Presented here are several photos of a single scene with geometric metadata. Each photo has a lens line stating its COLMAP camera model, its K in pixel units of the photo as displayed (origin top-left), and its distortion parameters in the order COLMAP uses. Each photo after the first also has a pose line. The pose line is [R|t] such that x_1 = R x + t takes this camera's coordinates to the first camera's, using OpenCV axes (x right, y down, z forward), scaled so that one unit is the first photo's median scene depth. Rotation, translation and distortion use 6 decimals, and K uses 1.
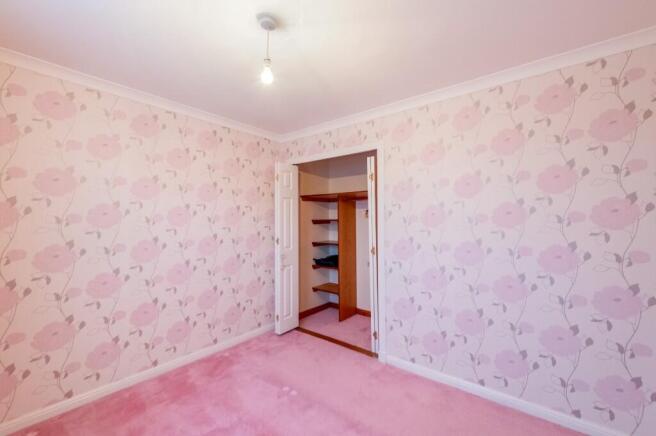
lens RADIAL K [[272.2, 0, 331.9], [0, 272.2, 216.4], [0, 0, 1]] dist [-0.000631, -0.000120]
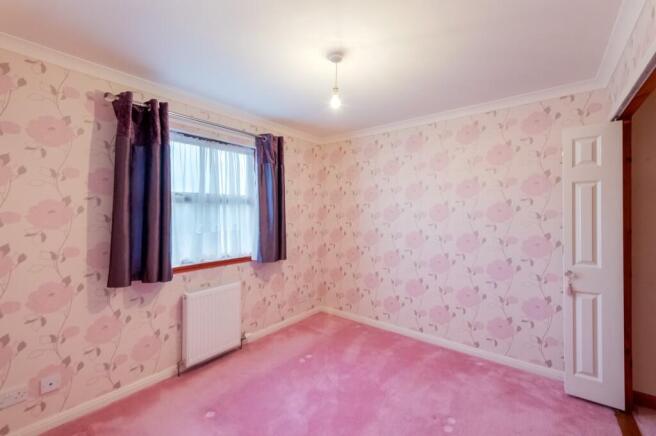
lens RADIAL K [[272.2, 0, 331.9], [0, 272.2, 216.4], [0, 0, 1]] dist [-0.000631, -0.000120]
pose [[0.003541, 0.010563, -0.999938, 0.557631], [0.012727, 0.999863, 0.010608, -0.003699], [0.999913, -0.012764, 0.003406, 0.545273]]
